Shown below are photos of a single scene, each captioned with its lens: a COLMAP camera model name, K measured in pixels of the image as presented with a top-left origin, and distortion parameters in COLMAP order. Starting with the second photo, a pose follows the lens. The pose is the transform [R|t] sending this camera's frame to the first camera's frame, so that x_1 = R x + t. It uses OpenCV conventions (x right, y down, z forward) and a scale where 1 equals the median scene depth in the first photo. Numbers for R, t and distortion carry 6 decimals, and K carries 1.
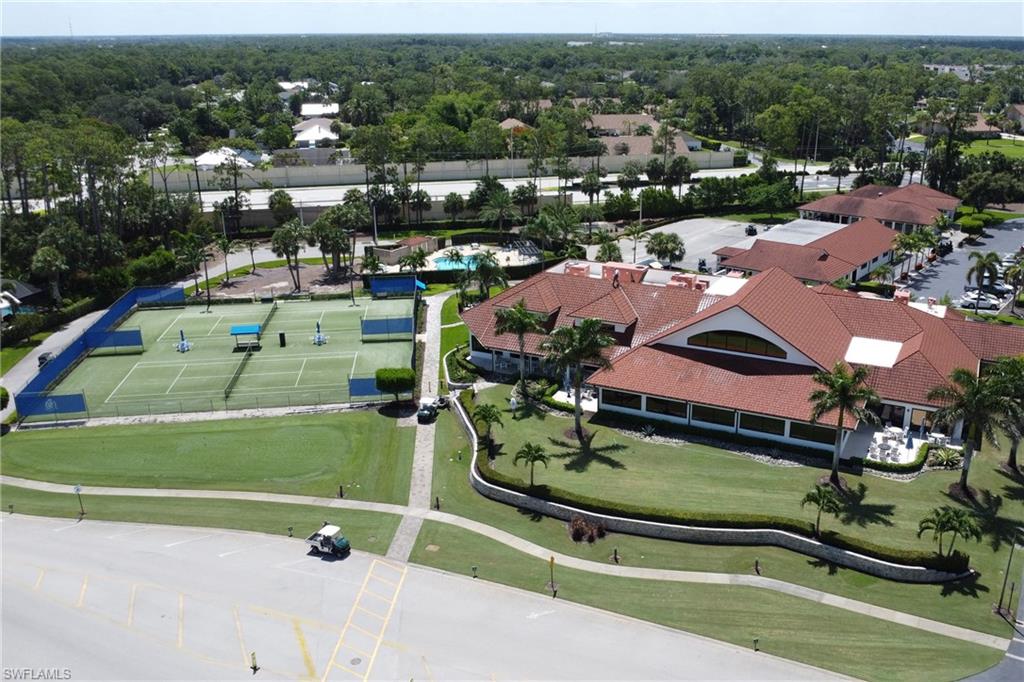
lens RADIAL K [[1049.3, 0, 512.0], [0, 1049.3, 341.0], [0, 0, 1]] dist [-0.024003, -0.015475]
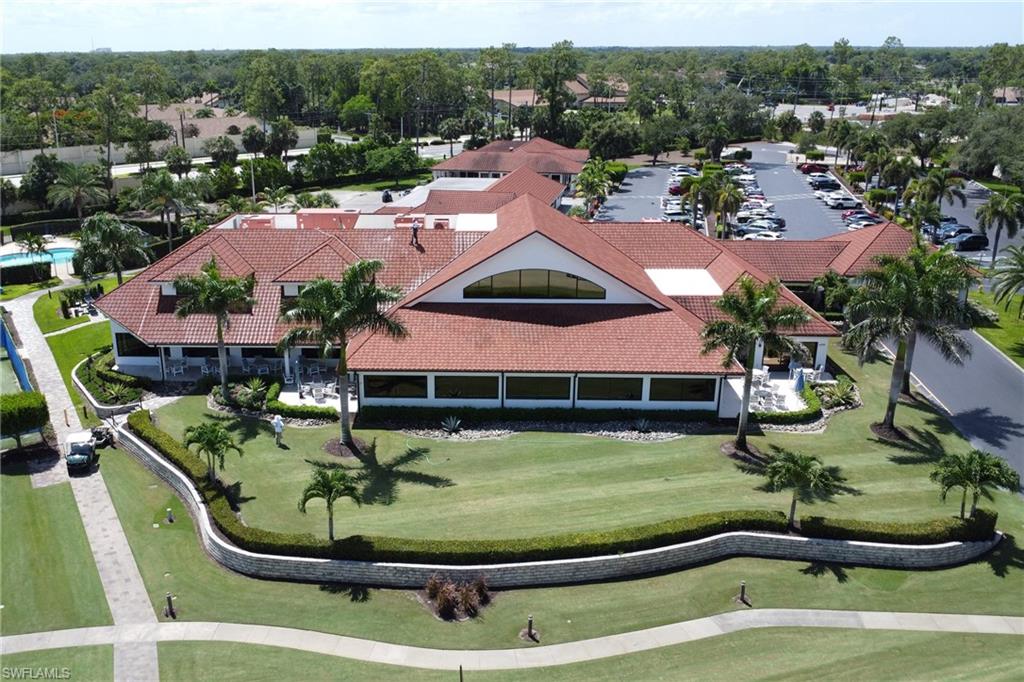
lens RADIAL K [[1049.3, 0, 512.0], [0, 1049.3, 341.0], [0, 0, 1]] dist [-0.024003, -0.015475]
pose [[0.901103, -0.126053, 0.414878, -0.103534], [0.131846, 0.991160, 0.014779, 0.026823], [-0.413073, 0.041383, 0.909757, 0.361777]]
